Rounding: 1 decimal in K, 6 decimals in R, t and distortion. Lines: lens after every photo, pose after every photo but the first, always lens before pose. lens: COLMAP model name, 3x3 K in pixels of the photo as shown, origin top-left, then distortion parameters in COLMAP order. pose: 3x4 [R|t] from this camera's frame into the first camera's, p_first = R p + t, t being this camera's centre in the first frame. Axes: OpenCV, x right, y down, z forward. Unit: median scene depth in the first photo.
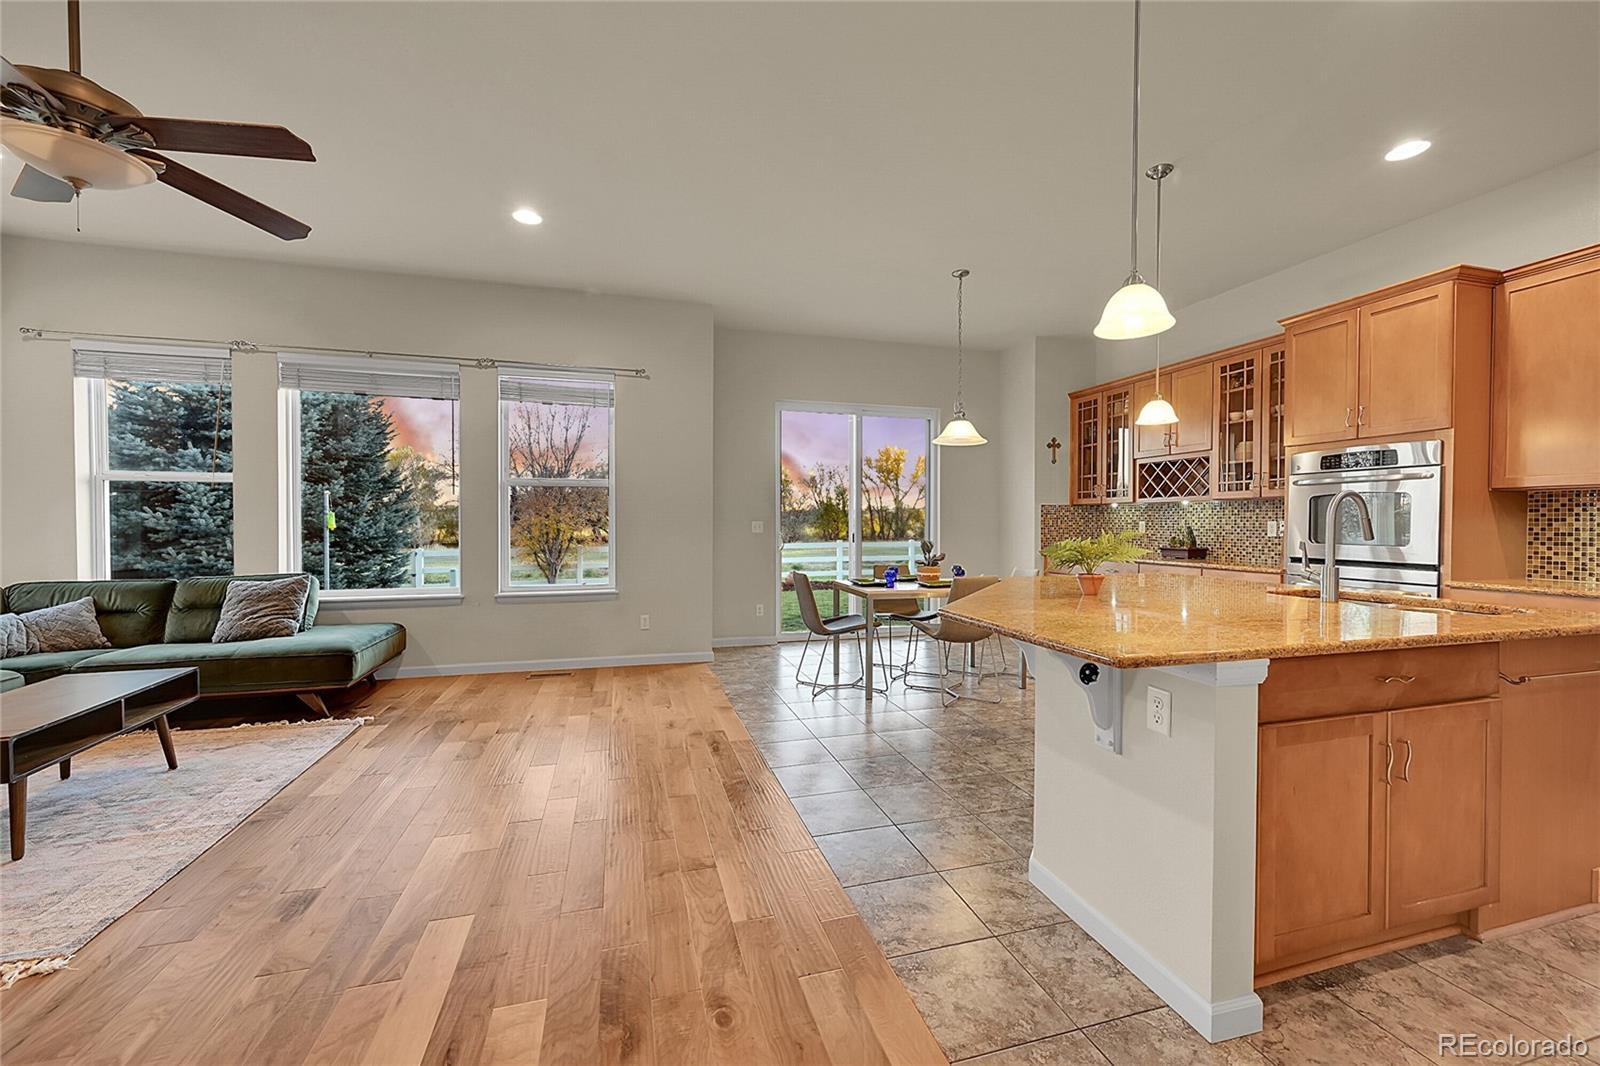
lens RADIAL K [[624.3, 0, 795.4], [0, 624.3, 532.1], [0, 0, 1]] dist [0.000362, 0.000457]
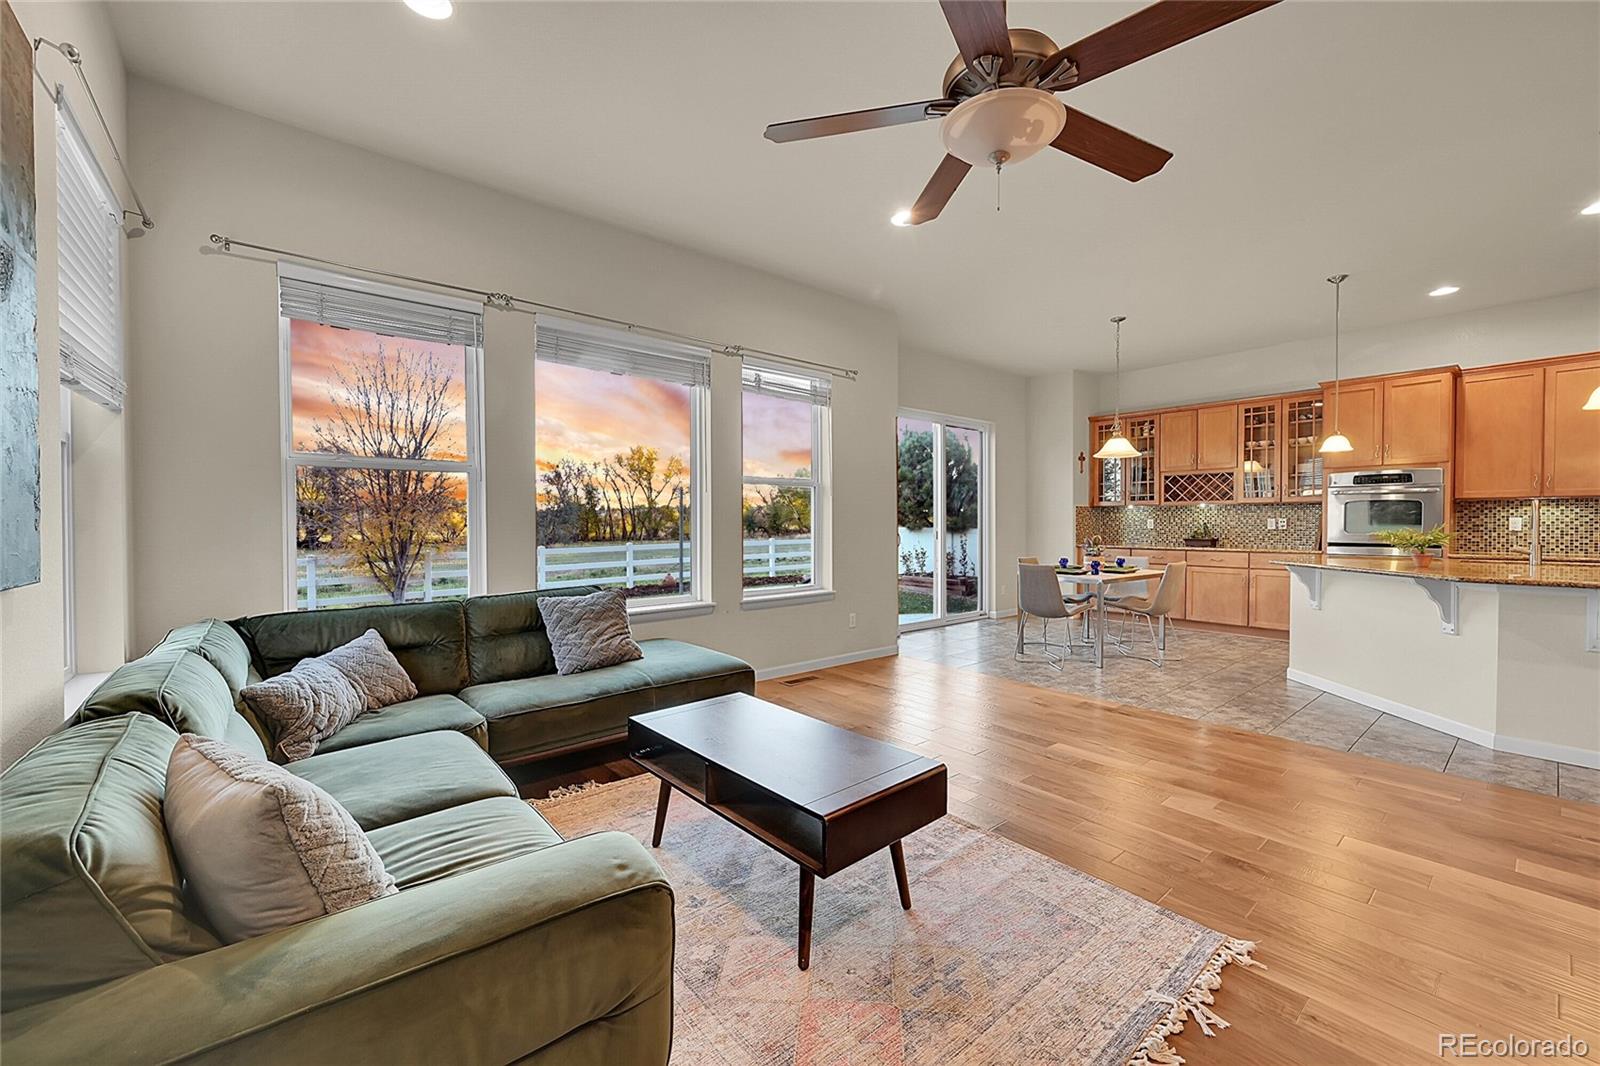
lens RADIAL K [[624.3, 0, 791.8], [0, 624.3, 534.4], [0, 0, 1]] dist [0.000362, 0.000457]
pose [[0.914670, -0.013710, 0.403968, -0.774612], [0.011766, 0.999904, 0.007293, -0.003987], [-0.404029, -0.001917, 0.914744, 0.118162]]
